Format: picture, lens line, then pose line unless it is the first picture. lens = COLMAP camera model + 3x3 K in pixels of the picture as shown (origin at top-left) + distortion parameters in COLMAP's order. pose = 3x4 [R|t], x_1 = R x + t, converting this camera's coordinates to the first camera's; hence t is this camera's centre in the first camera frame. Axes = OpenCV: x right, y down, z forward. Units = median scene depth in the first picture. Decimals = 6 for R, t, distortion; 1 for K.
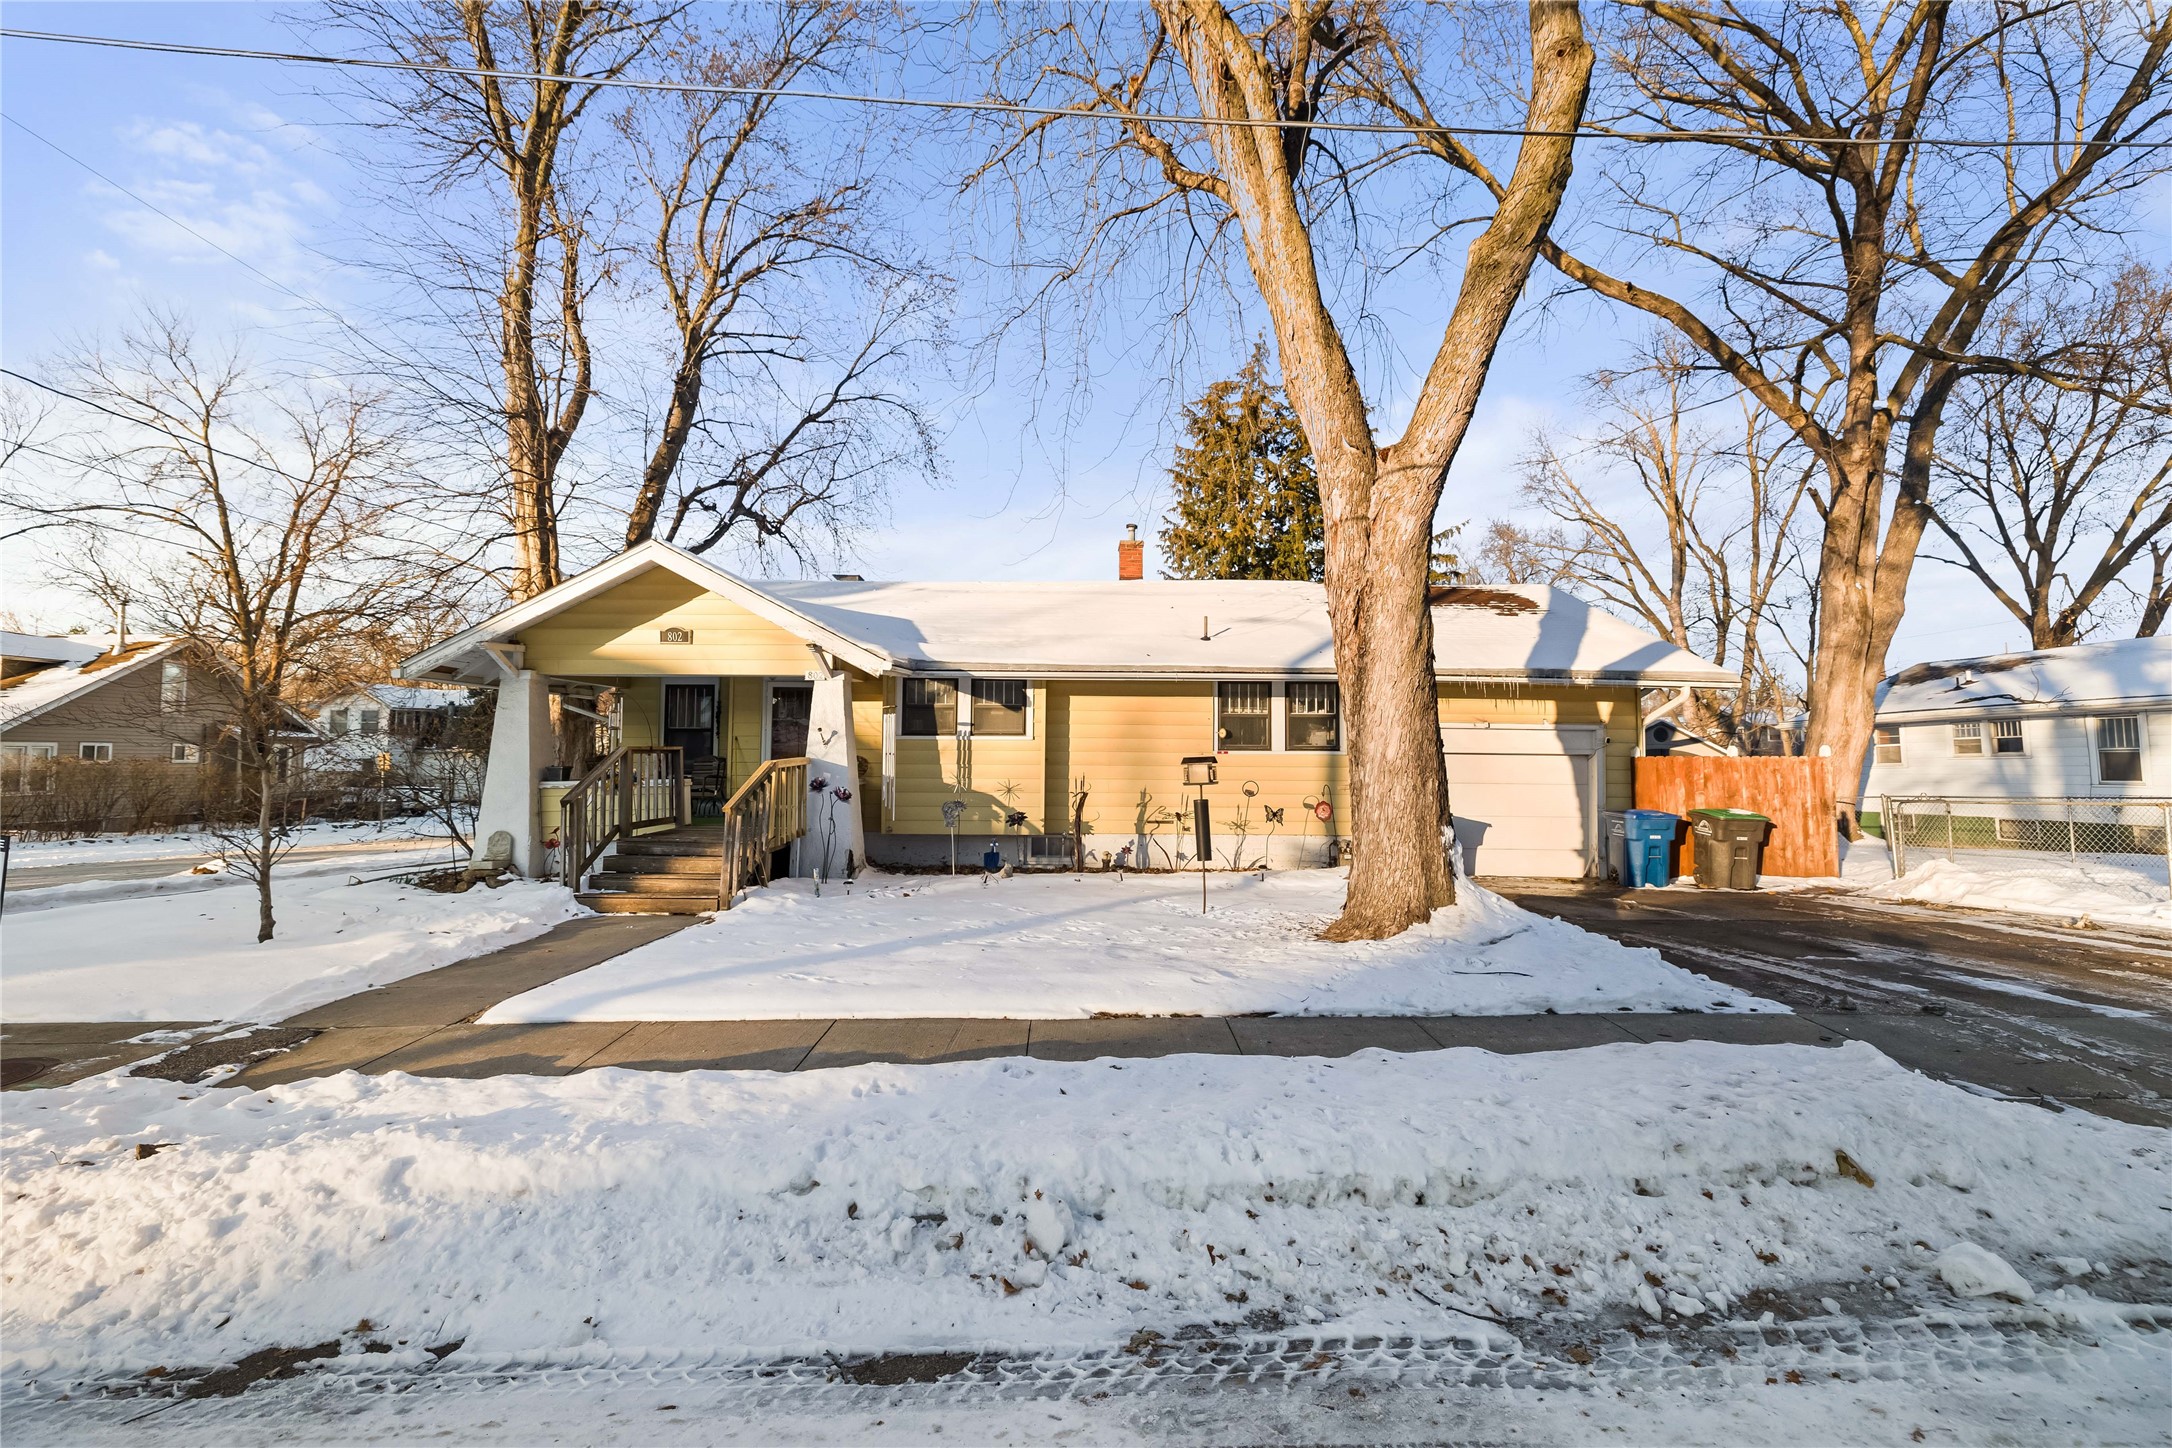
lens RADIAL K [[919.6, 0, 1086.0], [0, 919.6, 724.0], [0, 0, 1]] dist [0.022839, 0.000086]
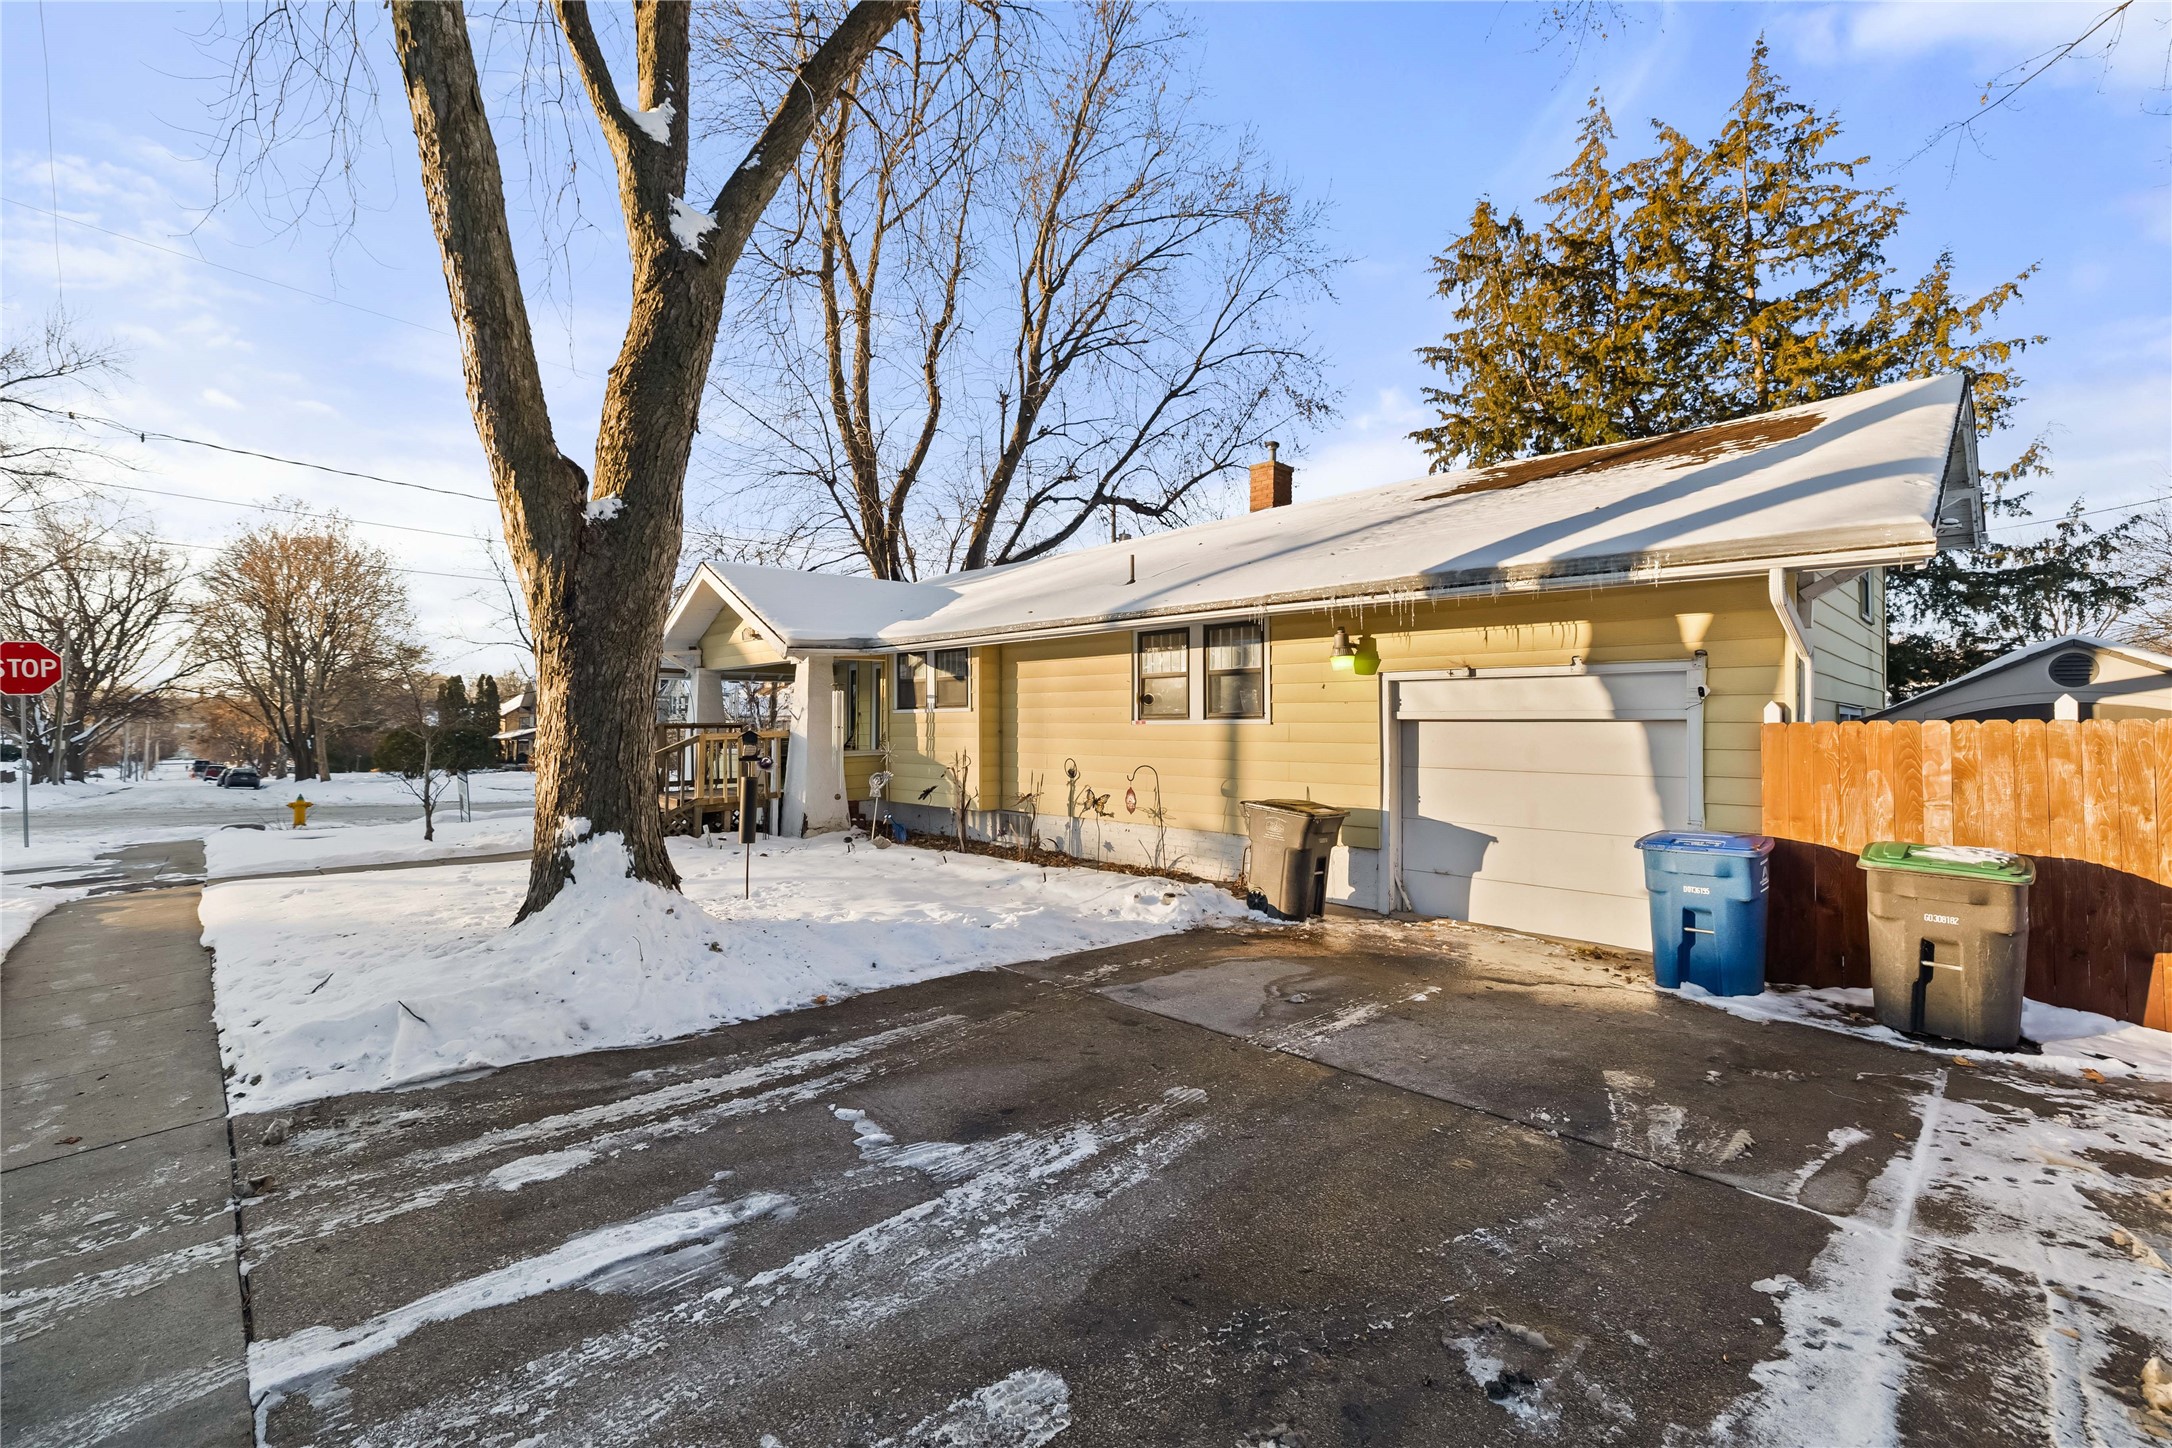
lens RADIAL K [[914.4, 0, 1086.0], [0, 914.4, 724.0], [0, 0, 1]] dist [0.005858, 0.000069]
pose [[0.692484, -0.006064, -0.721408, 0.680677], [0.032576, 0.999208, 0.022872, 0.012790], [0.720697, -0.039339, 0.692133, 0.405721]]
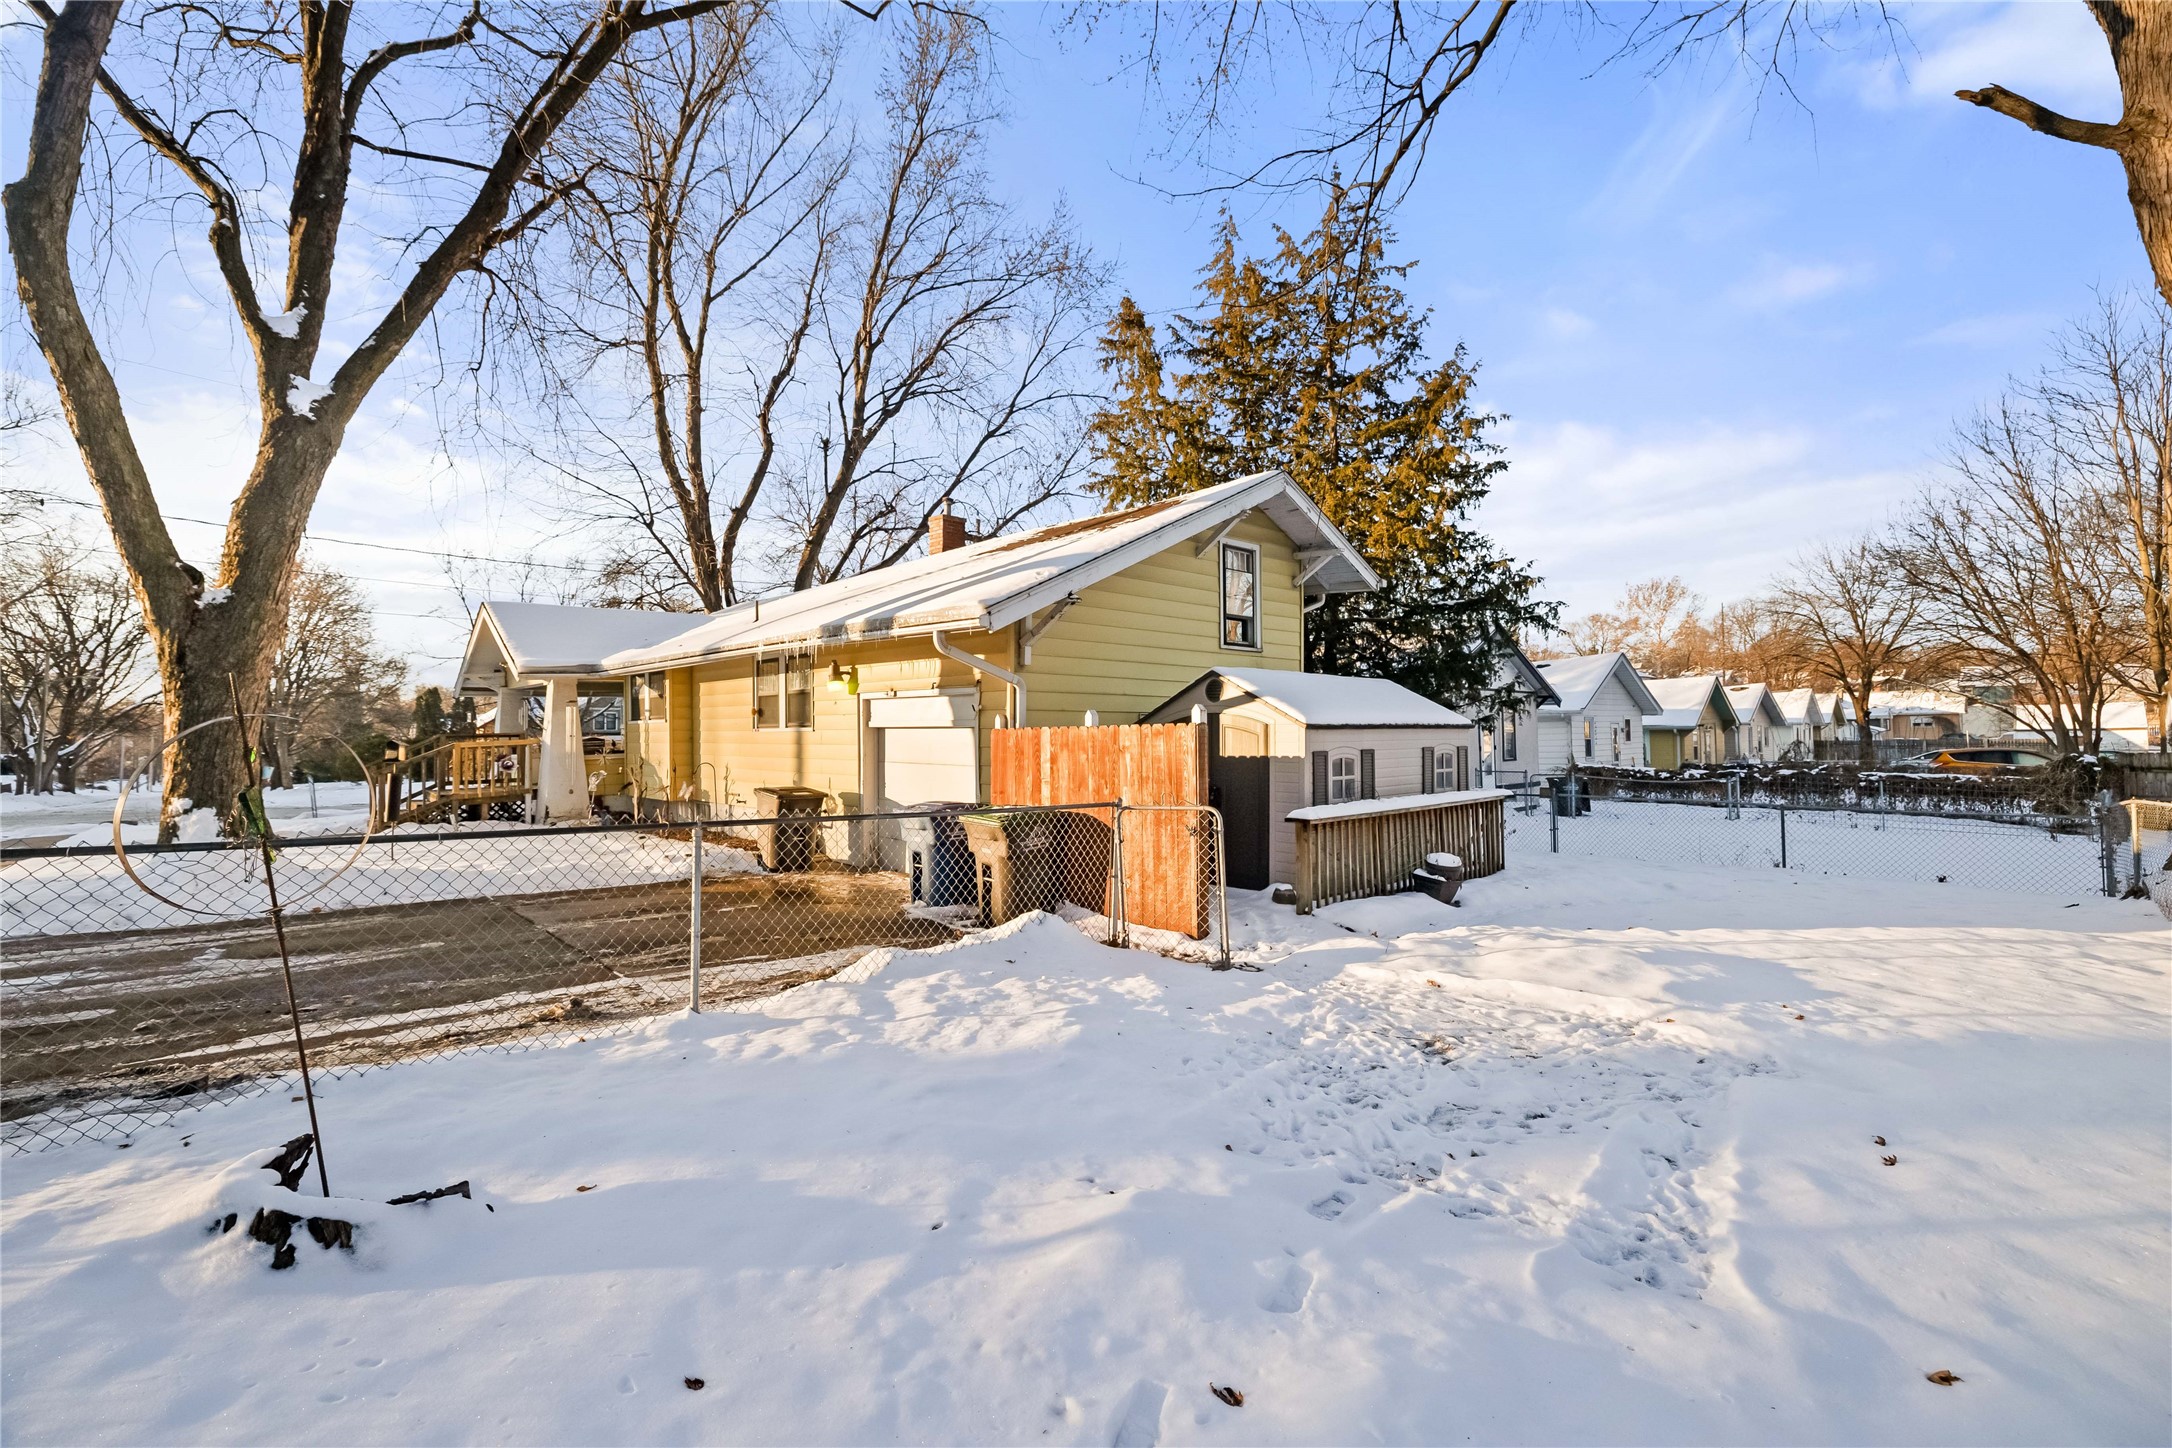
lens RADIAL K [[917.5, 0, 1086.0], [0, 917.5, 724.0], [0, 0, 1]] dist [0.004369, 0.000050]
pose [[0.682049, -0.015837, -0.731135, 1.141202], [0.043498, 0.998874, 0.018941, 0.020329], [0.730011, -0.044722, 0.681970, 0.552859]]
